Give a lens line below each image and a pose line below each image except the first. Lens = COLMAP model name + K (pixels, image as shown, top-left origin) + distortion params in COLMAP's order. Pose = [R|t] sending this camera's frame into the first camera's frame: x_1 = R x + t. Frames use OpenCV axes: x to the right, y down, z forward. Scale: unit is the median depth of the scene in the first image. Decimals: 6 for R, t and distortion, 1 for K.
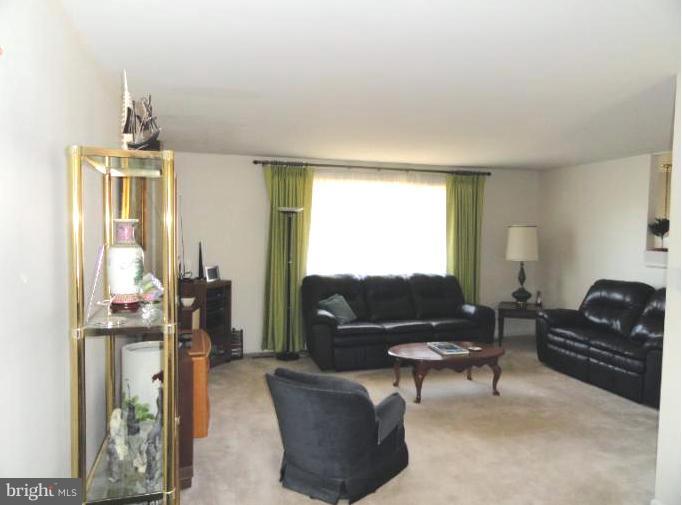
lens RADIAL K [[477.4, 0, 341.0], [0, 477.4, 252.5], [0, 0, 1]] dist [0.002244, 0.000368]
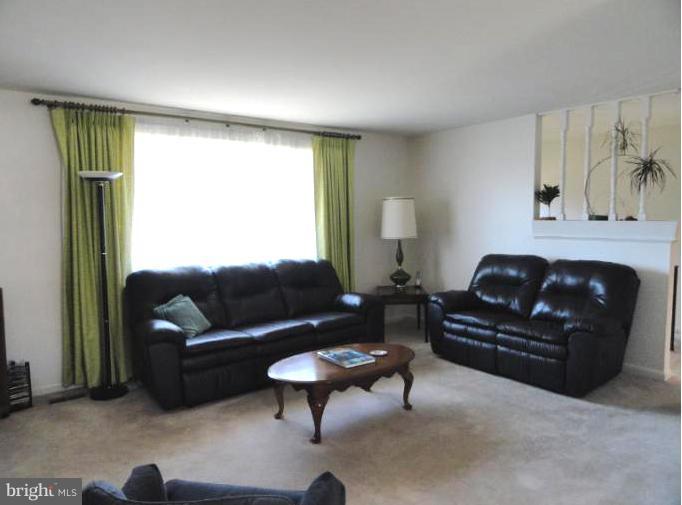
lens RADIAL K [[477.4, 0, 341.0], [0, 477.4, 252.5], [0, 0, 1]] dist [0.002244, 0.000368]
pose [[0.937054, -0.052541, 0.345209, -0.027136], [0.042981, 0.998452, 0.035293, 0.009145], [-0.346529, -0.018234, 0.937862, 0.257013]]
